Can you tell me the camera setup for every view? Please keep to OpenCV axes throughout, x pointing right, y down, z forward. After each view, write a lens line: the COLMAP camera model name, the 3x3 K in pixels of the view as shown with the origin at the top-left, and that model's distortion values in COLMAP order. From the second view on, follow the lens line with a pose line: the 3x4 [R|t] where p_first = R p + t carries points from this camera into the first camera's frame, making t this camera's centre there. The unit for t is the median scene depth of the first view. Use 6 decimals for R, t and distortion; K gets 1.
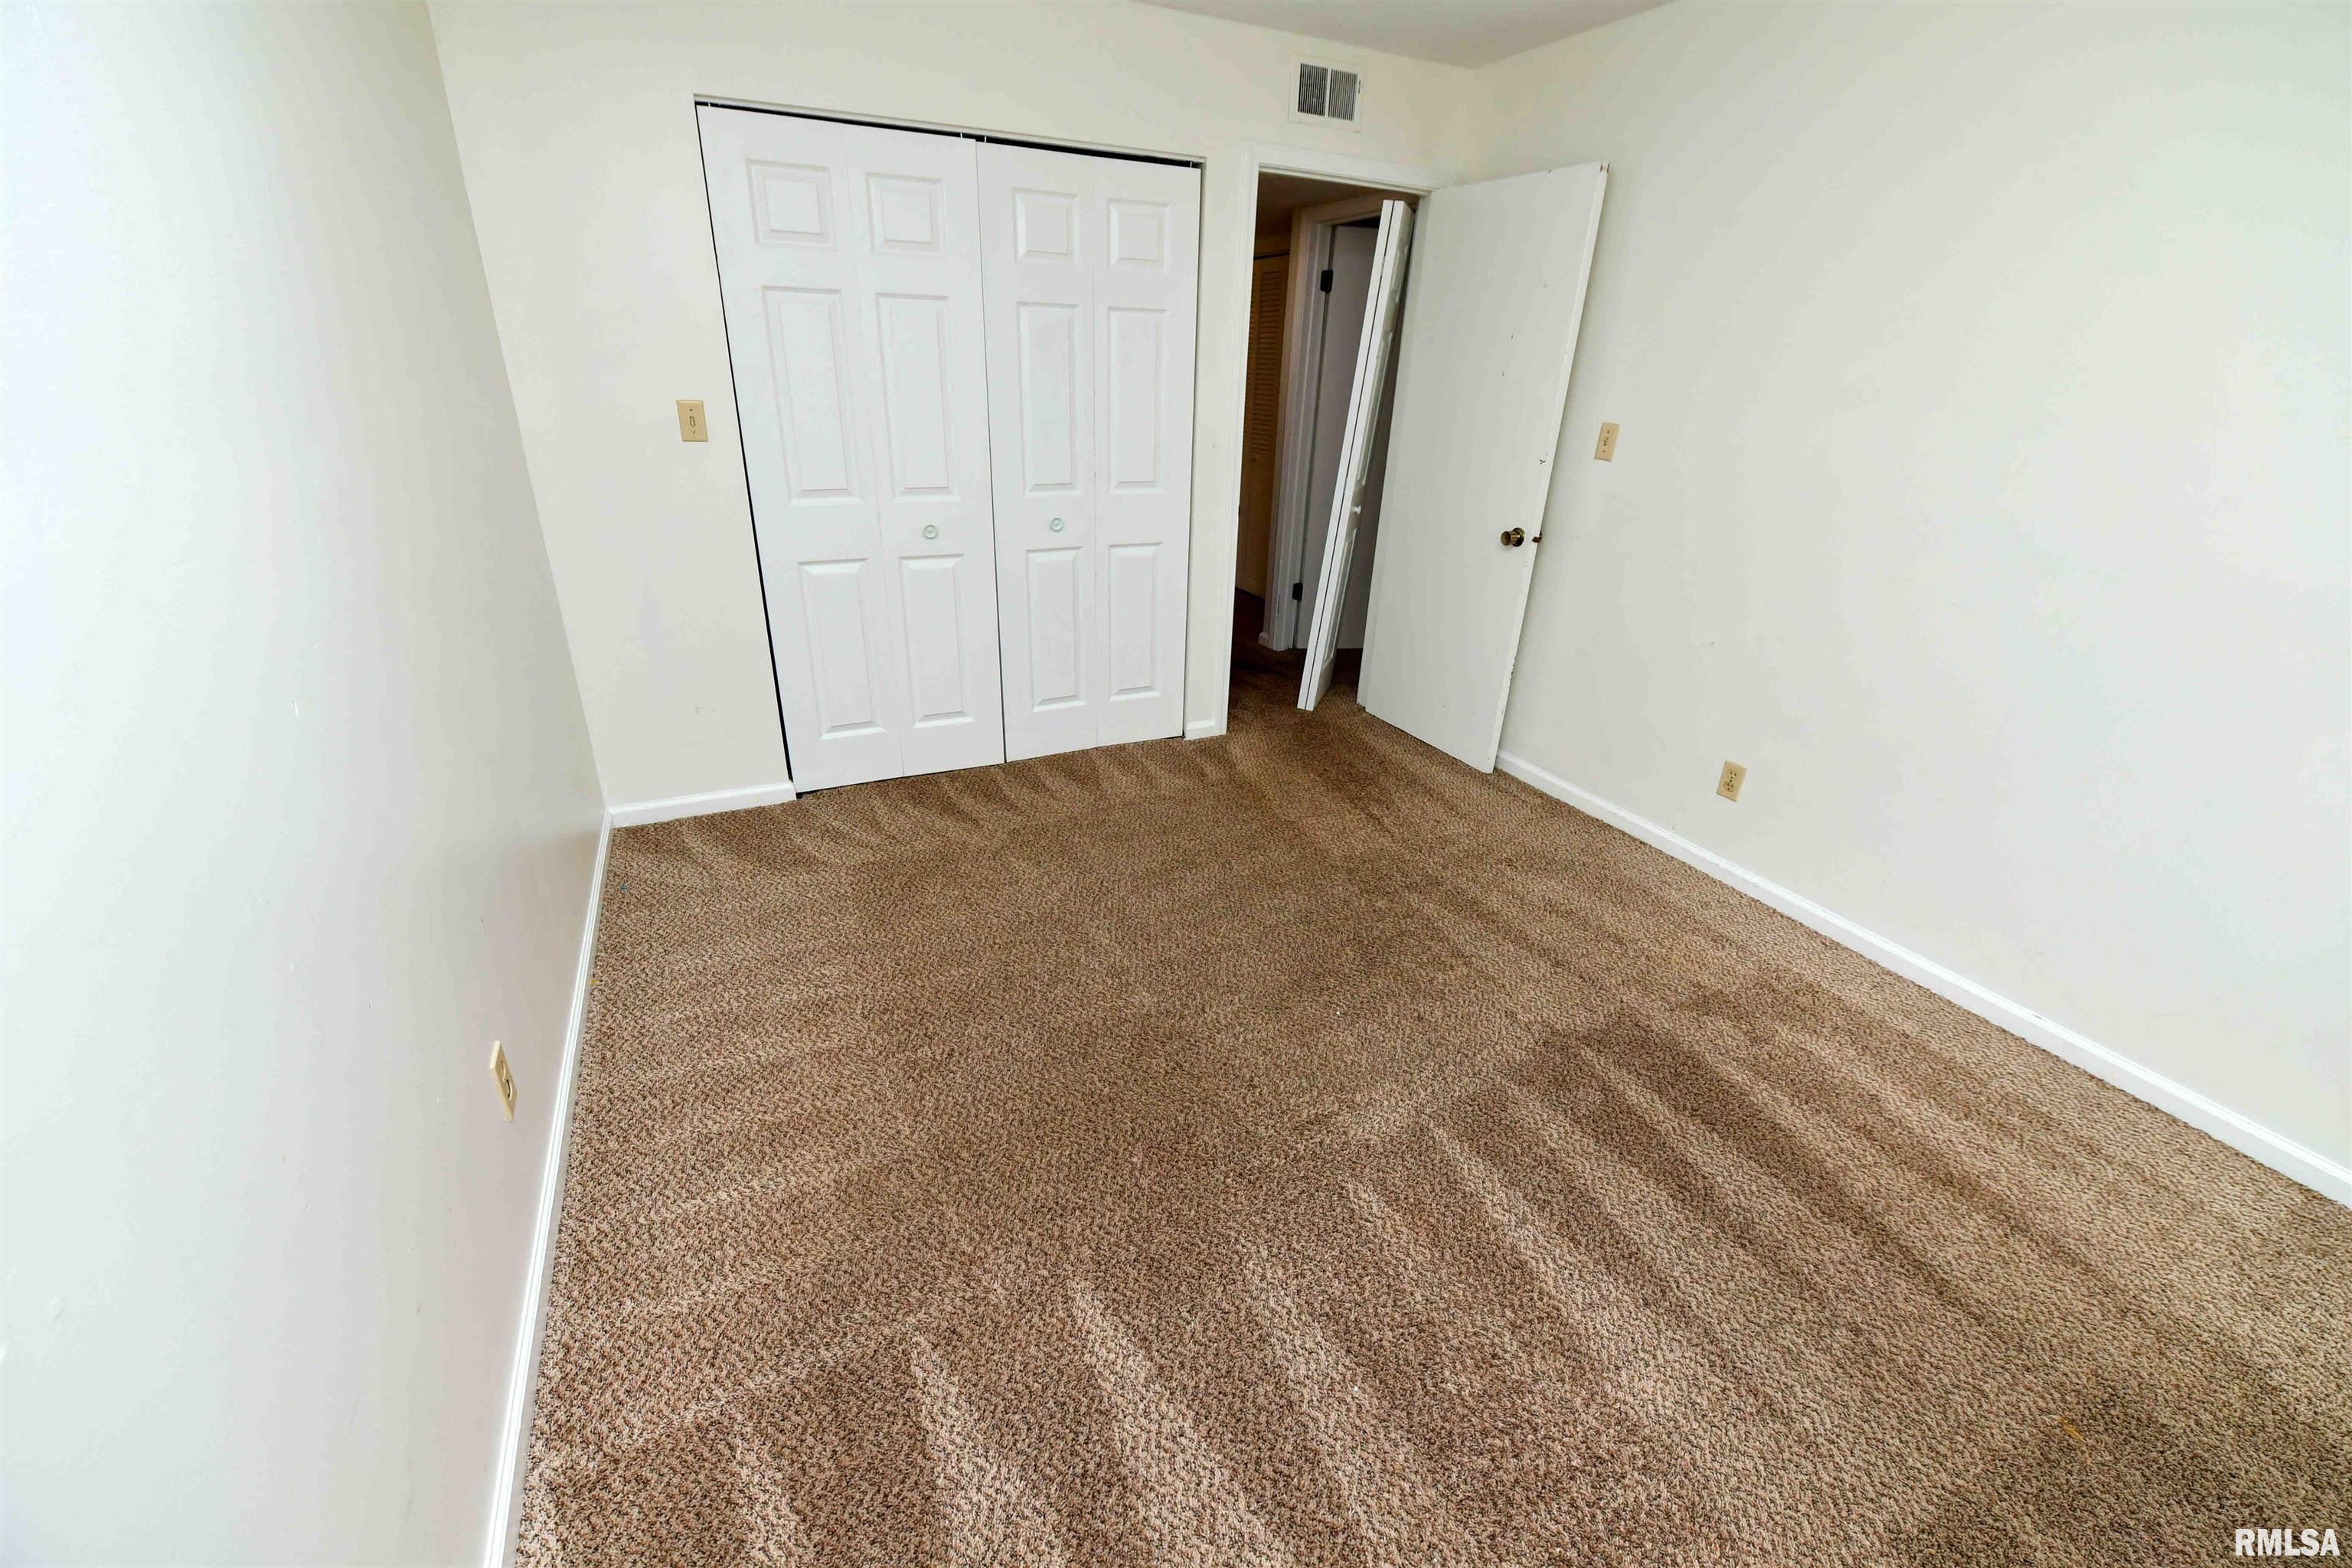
lens RADIAL K [[927.6, 0, 1175.8], [0, 927.6, 779.9], [0, 0, 1]] dist [-0.022255, 0.000137]
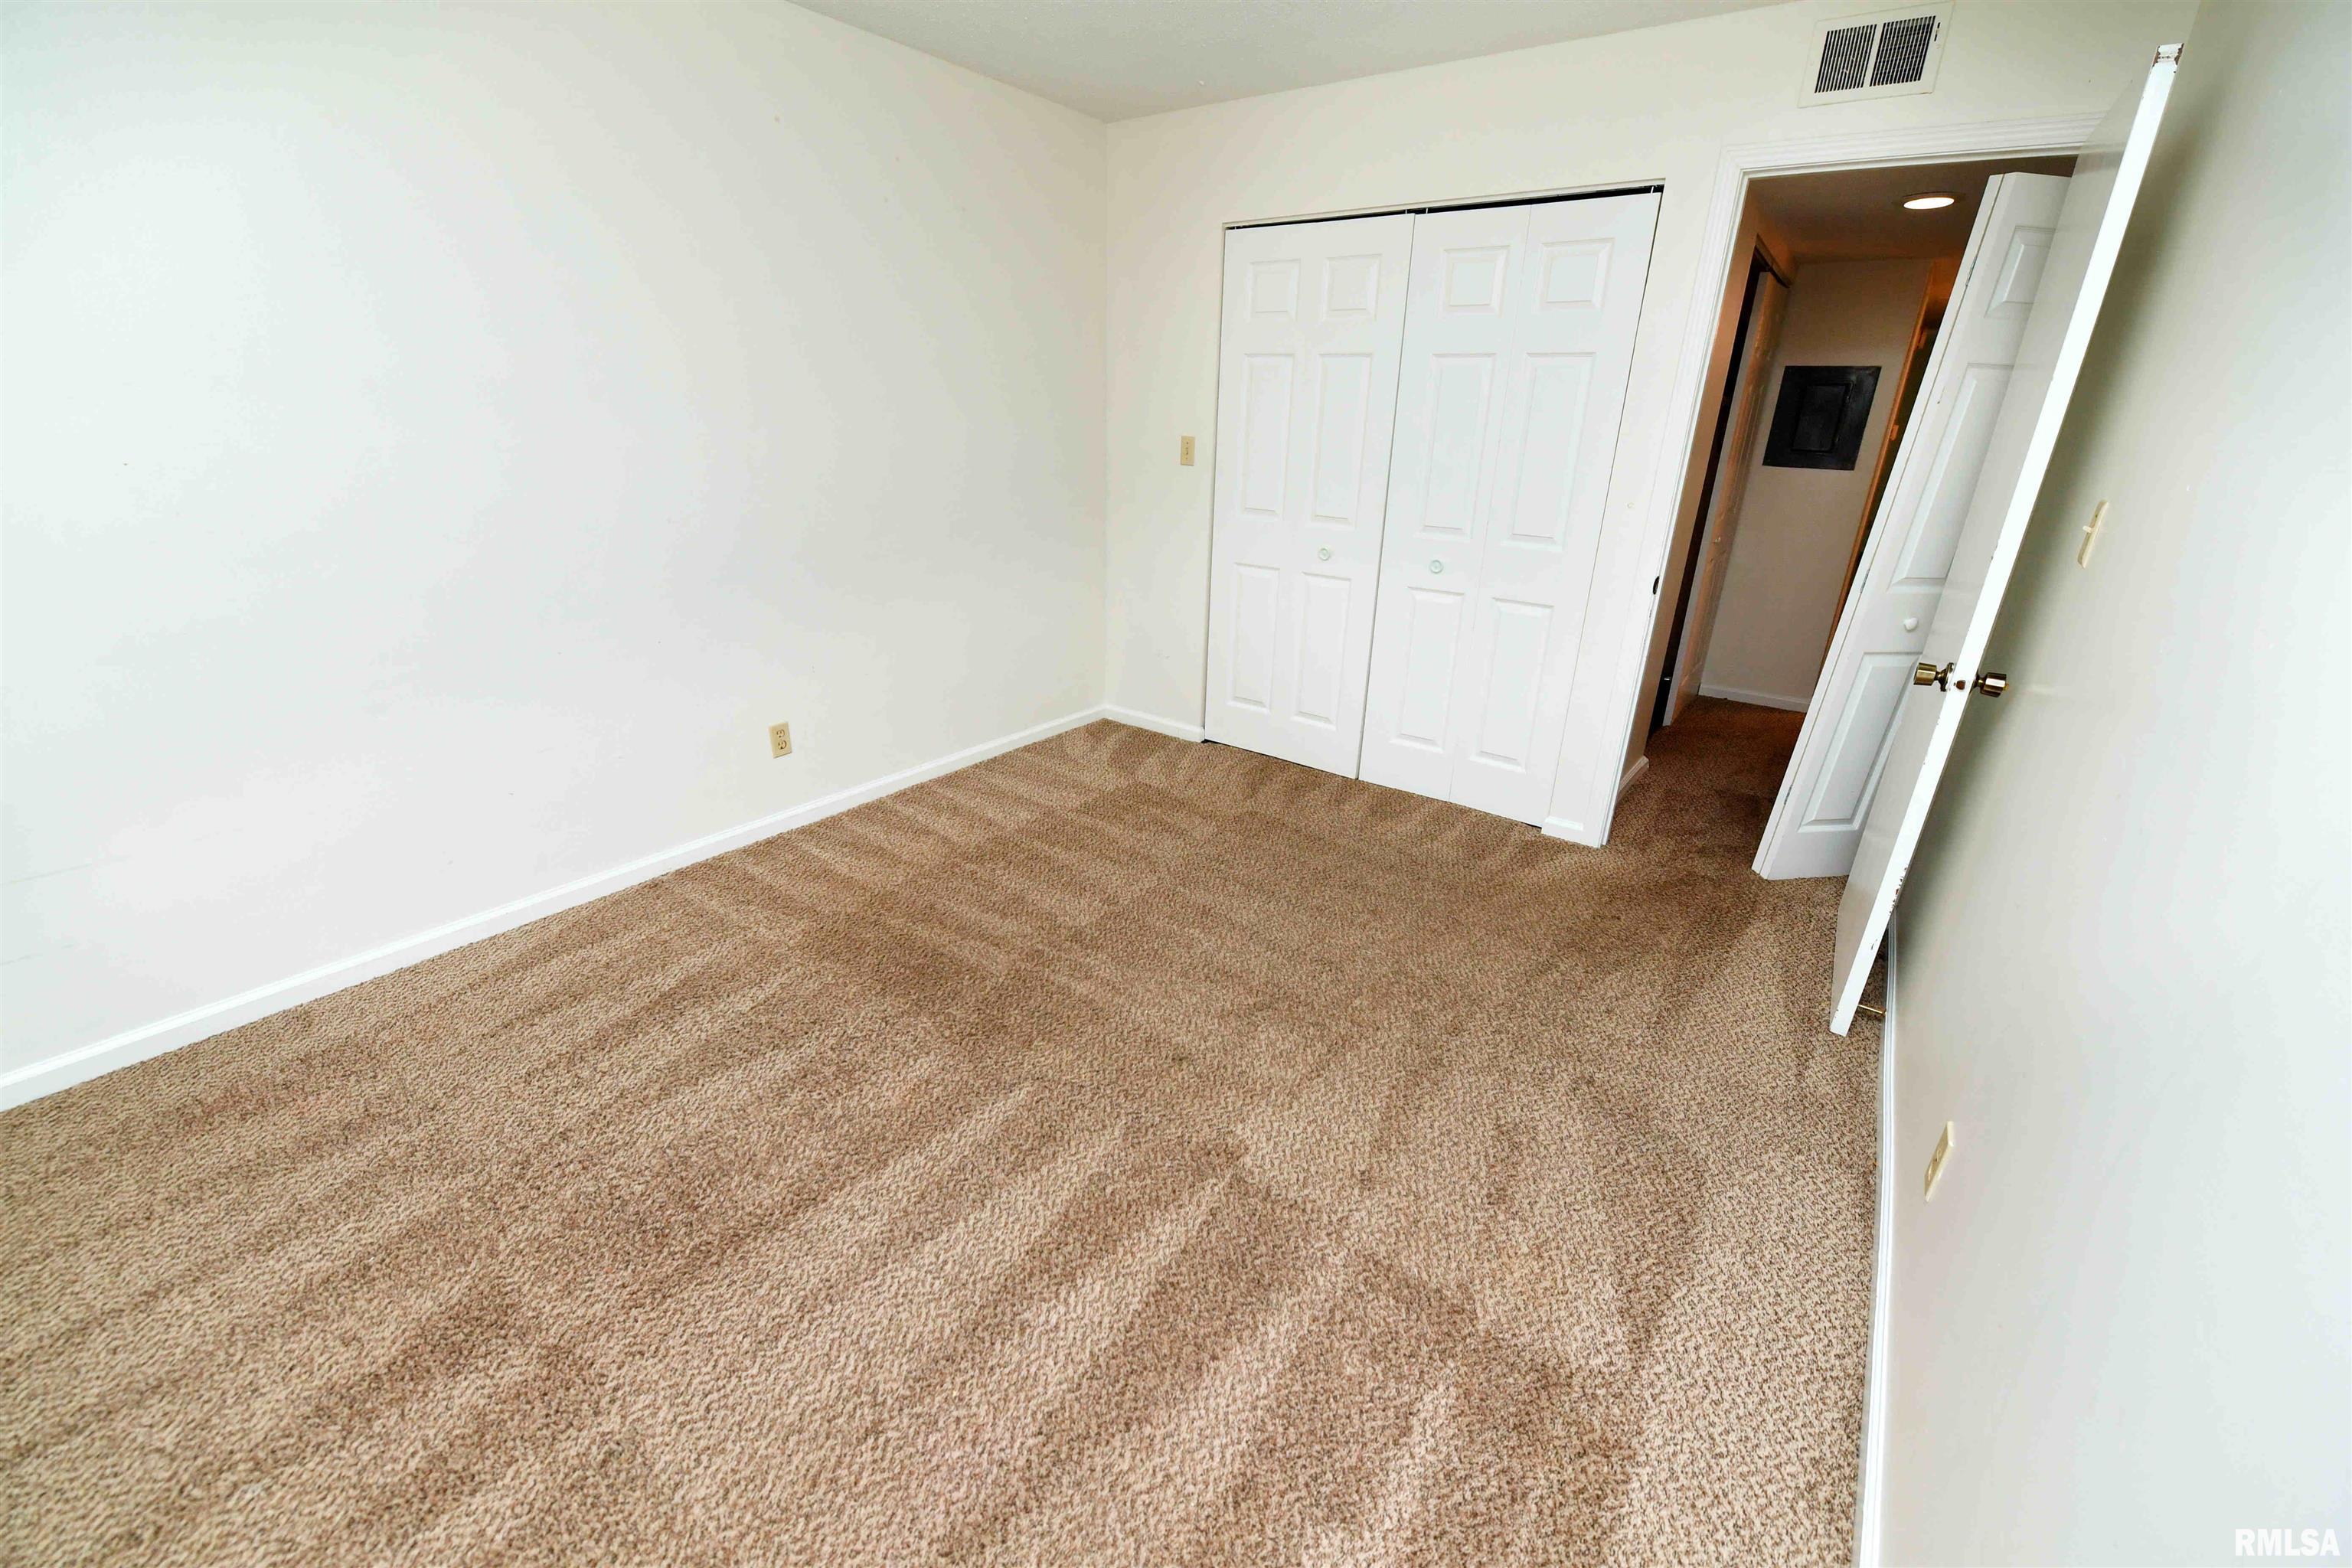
lens RADIAL K [[927.6, 0, 1175.8], [0, 927.6, 779.9], [0, 0, 1]] dist [-0.022255, 0.000137]
pose [[0.467951, 0.310155, -0.827542, 0.663965], [-0.375143, 0.917555, 0.131759, -0.088987], [0.800181, 0.248790, 0.545723, 0.280223]]
